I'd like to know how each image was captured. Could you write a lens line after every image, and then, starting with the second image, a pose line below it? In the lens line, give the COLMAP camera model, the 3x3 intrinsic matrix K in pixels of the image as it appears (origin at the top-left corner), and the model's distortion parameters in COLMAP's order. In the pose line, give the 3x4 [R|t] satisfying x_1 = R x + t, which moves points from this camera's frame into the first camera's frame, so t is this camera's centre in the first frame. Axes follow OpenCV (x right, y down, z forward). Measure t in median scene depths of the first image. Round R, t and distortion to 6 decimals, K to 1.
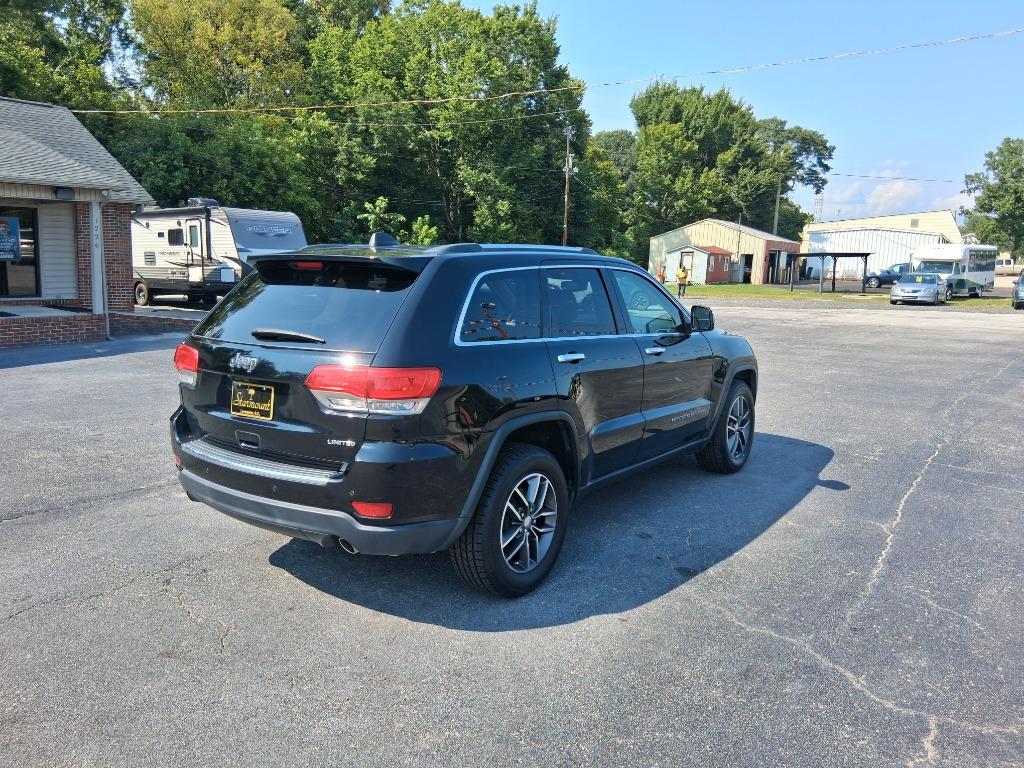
lens RADIAL K [[784.1, 0, 520.1], [0, 784.1, 388.0], [0, 0, 1]] dist [0.066042, -0.122627]
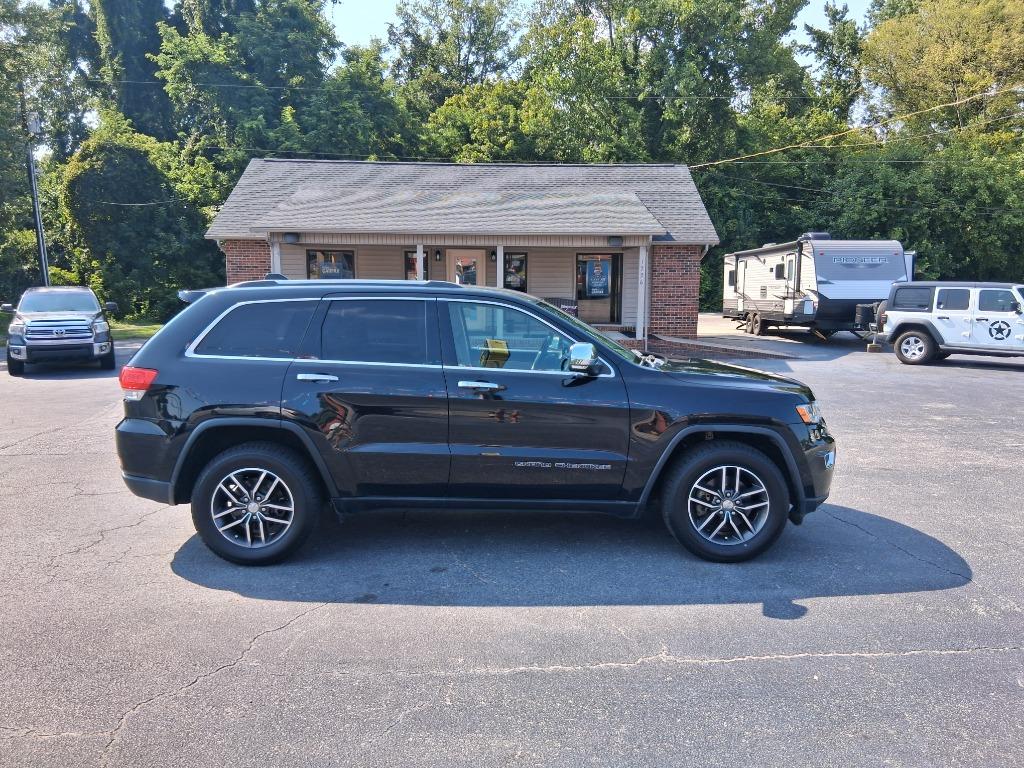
lens RADIAL K [[784.1, 0, 517.9], [0, 784.1, 389.3], [0, 0, 1]] dist [0.066042, -0.122627]
pose [[0.582781, 0.085683, -0.808100, 0.231782], [-0.117157, 0.992896, 0.020786, -0.015854], [0.804140, 0.082561, 0.588679, 0.113644]]
